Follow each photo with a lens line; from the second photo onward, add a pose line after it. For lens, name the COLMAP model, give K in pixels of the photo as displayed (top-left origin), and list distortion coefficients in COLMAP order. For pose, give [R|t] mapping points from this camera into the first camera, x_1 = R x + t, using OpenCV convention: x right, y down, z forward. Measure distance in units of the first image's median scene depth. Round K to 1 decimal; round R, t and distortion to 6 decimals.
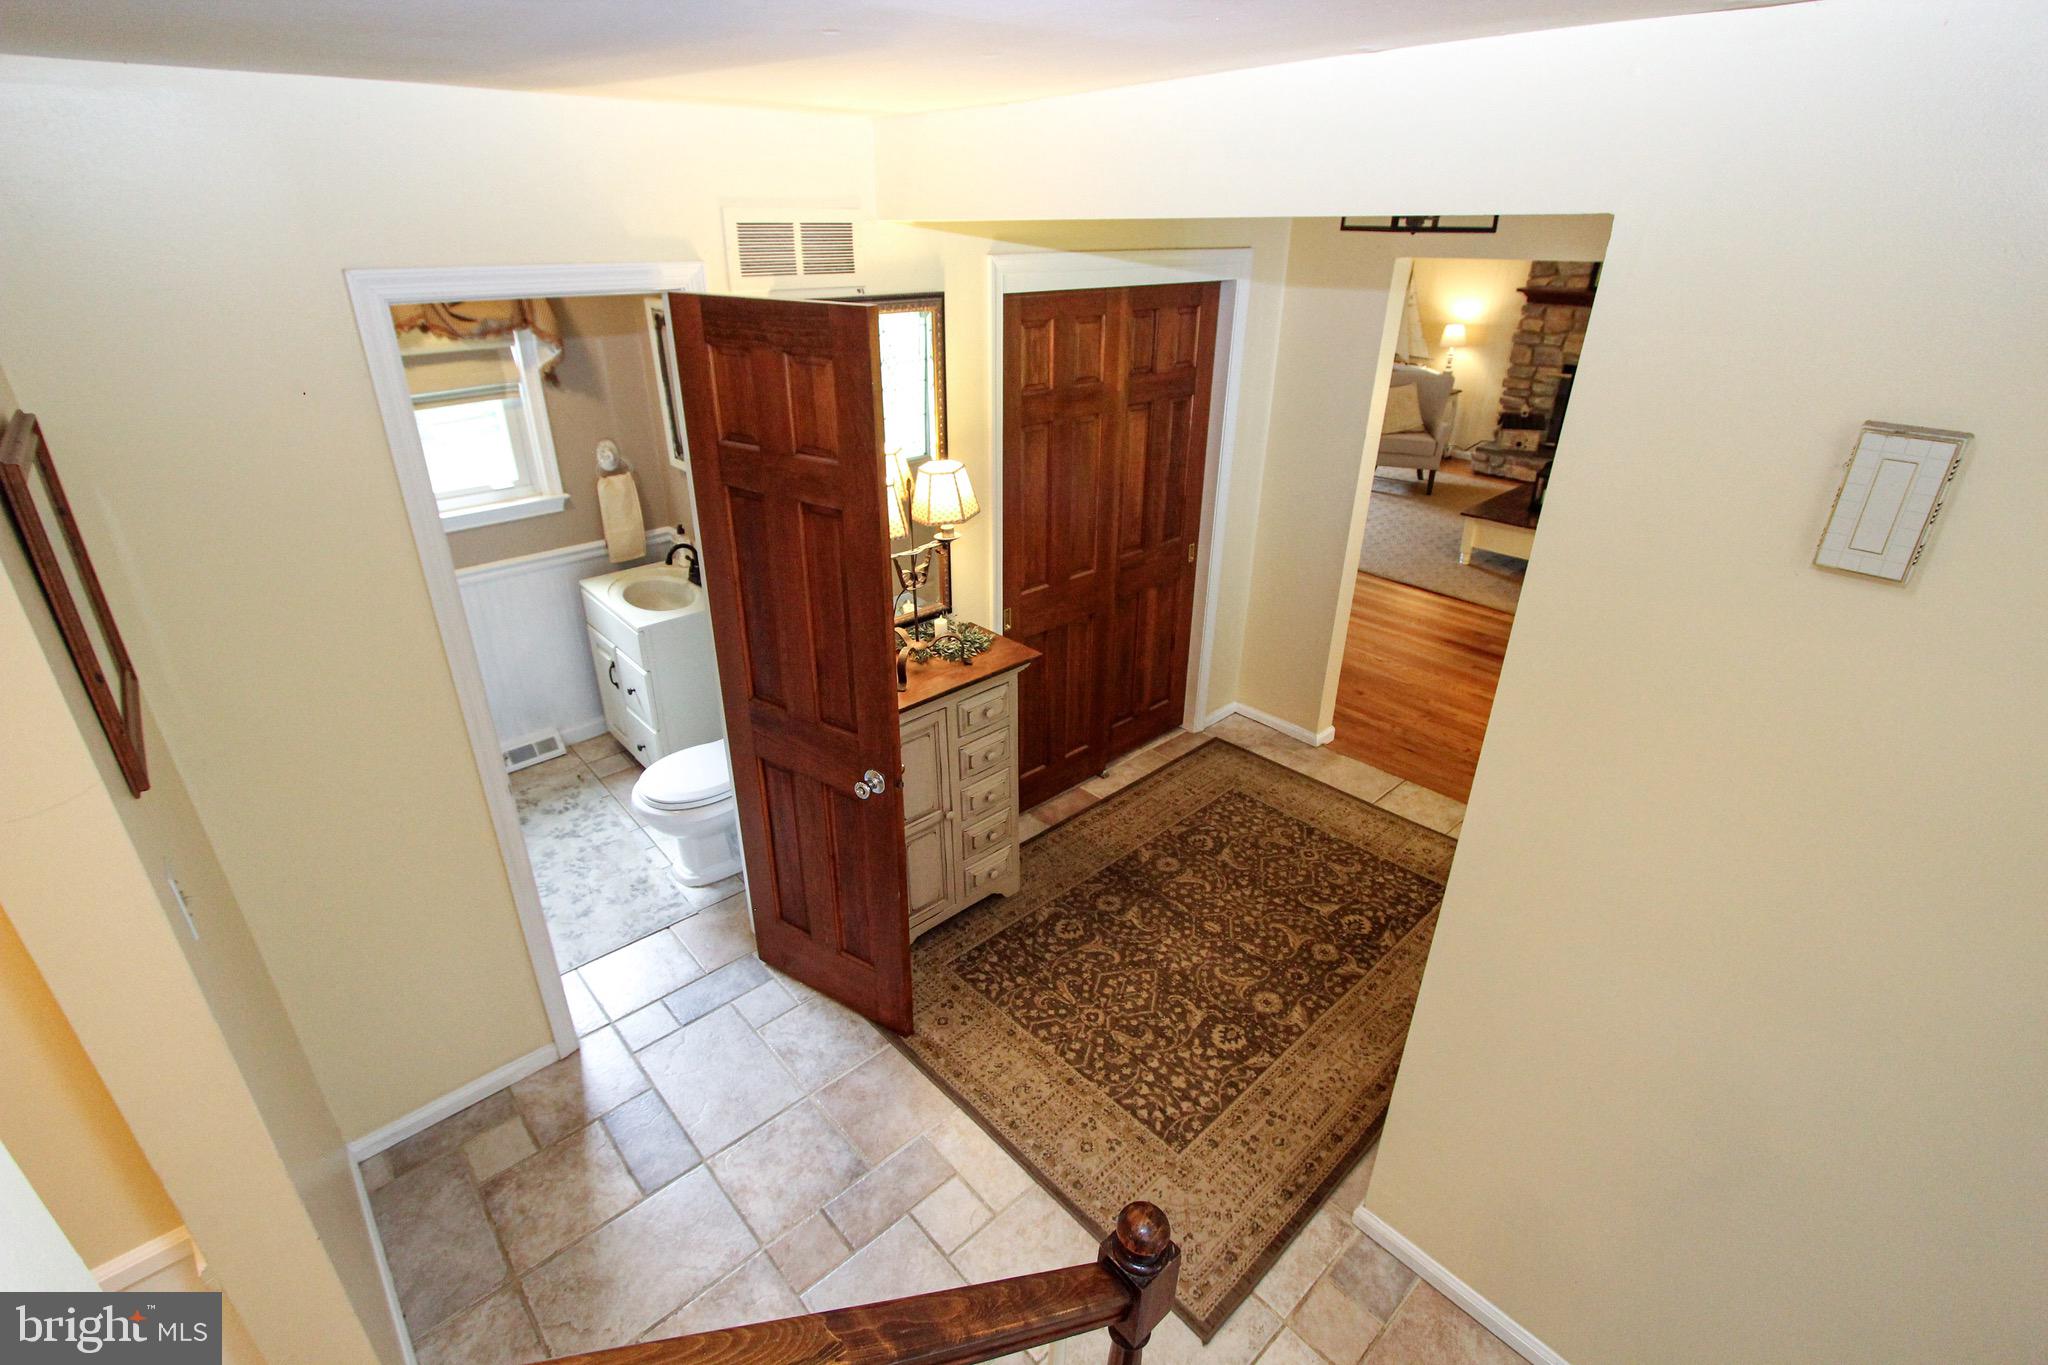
lens RADIAL K [[948.6, 0, 1024.1], [0, 948.6, 674.0], [0, 0, 1]] dist [-0.018628, 0.002575]
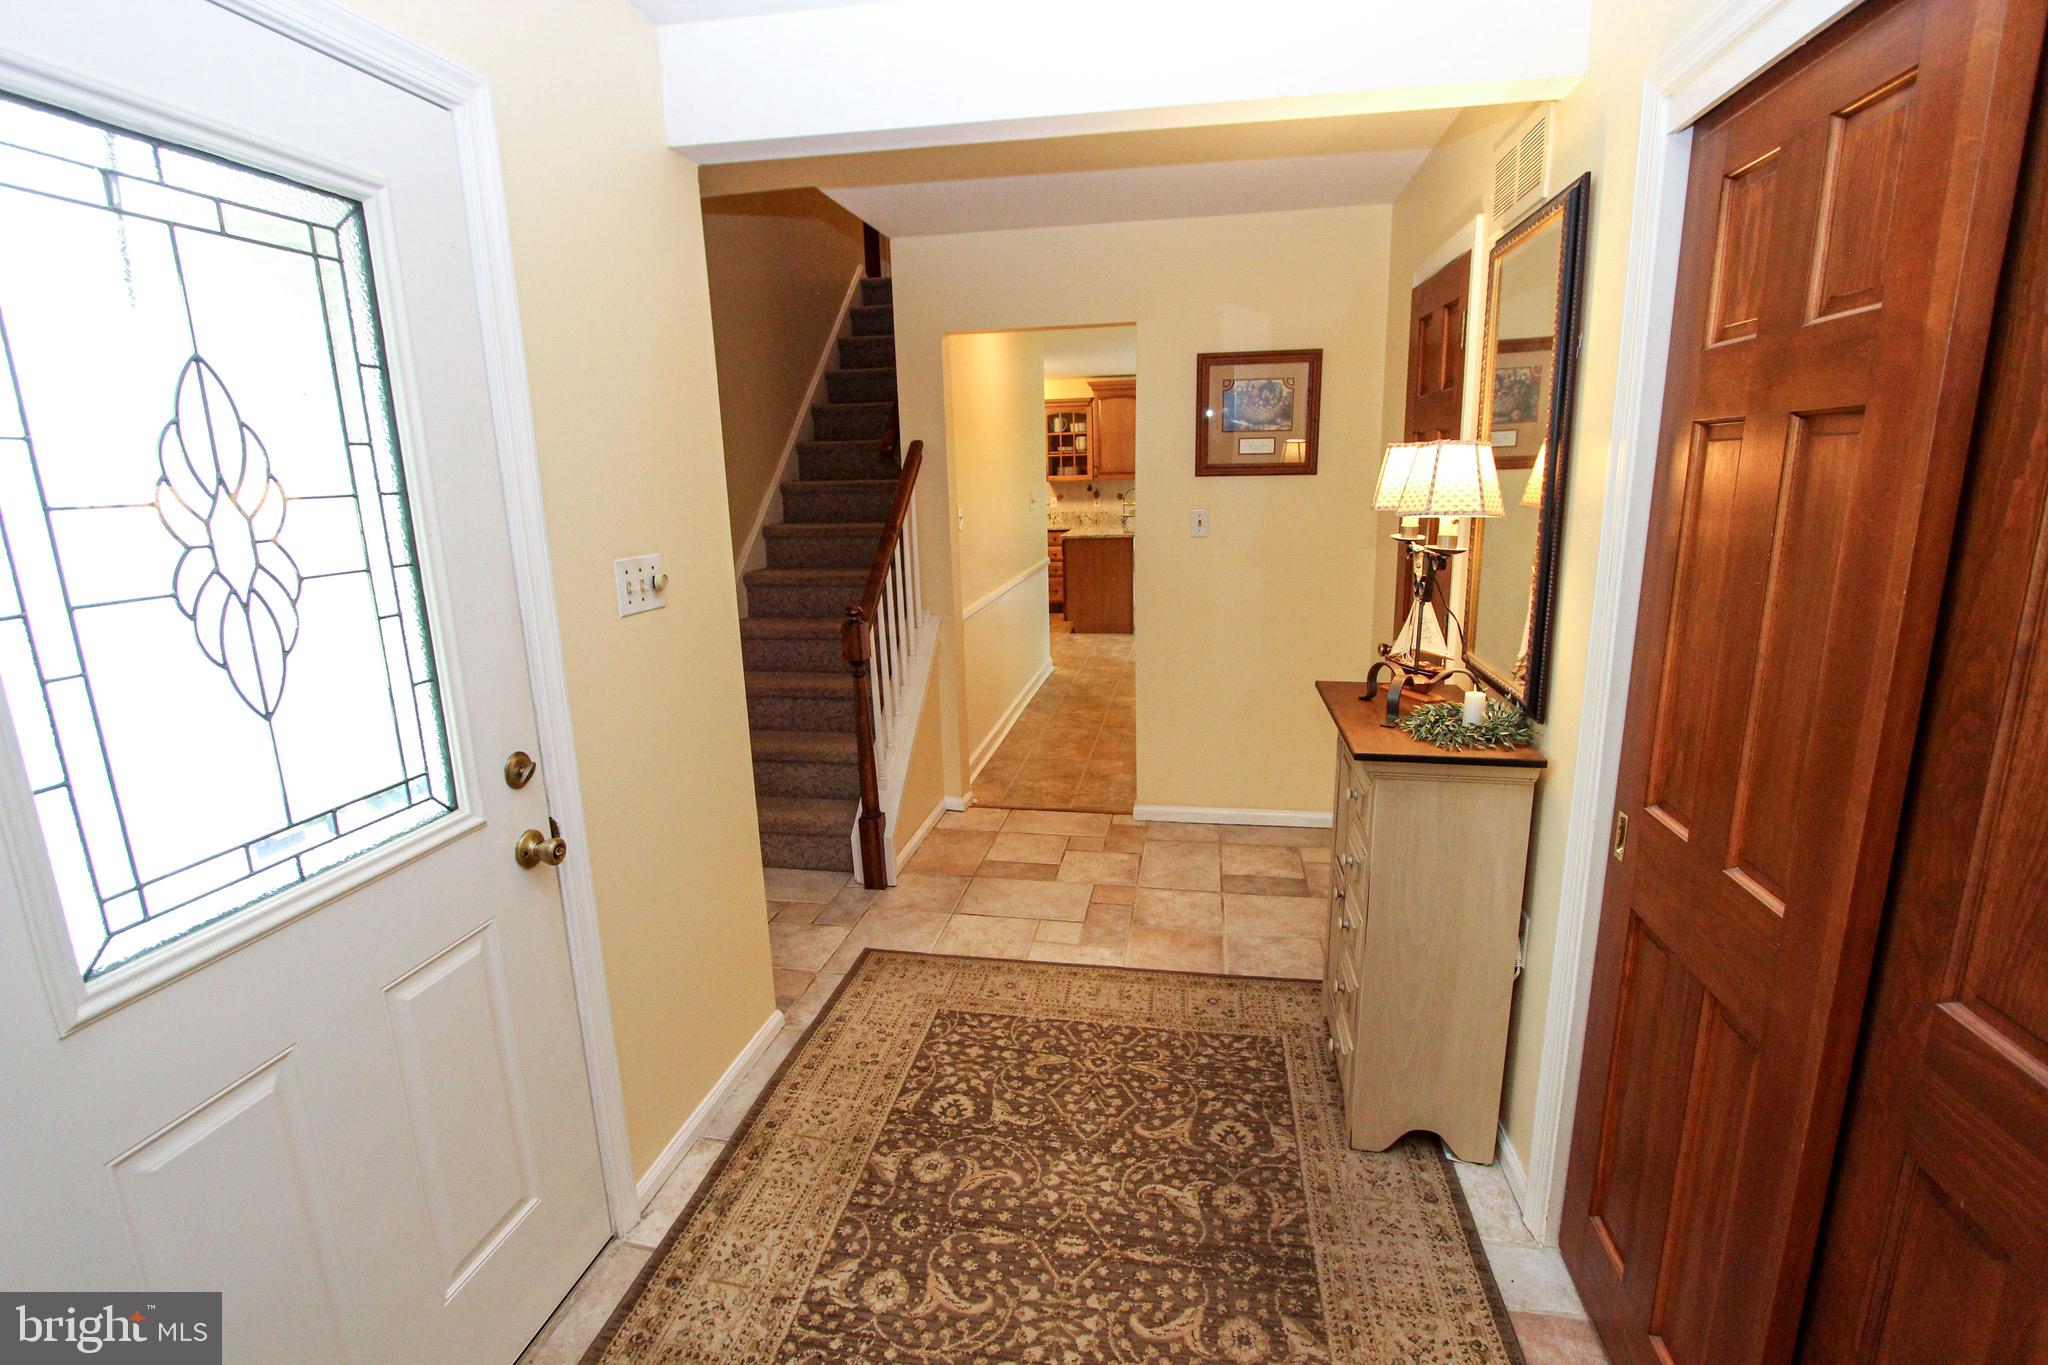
lens RADIAL K [[948.6, 0, 1016.2], [0, 948.6, 680.6], [0, 0, 1]] dist [-0.018628, 0.002575]
pose [[-0.801963, 0.142640, -0.580094, 0.575816], [-0.242427, 0.809803, 0.534273, -0.354266], [0.545971, 0.569098, -0.614852, 1.280599]]
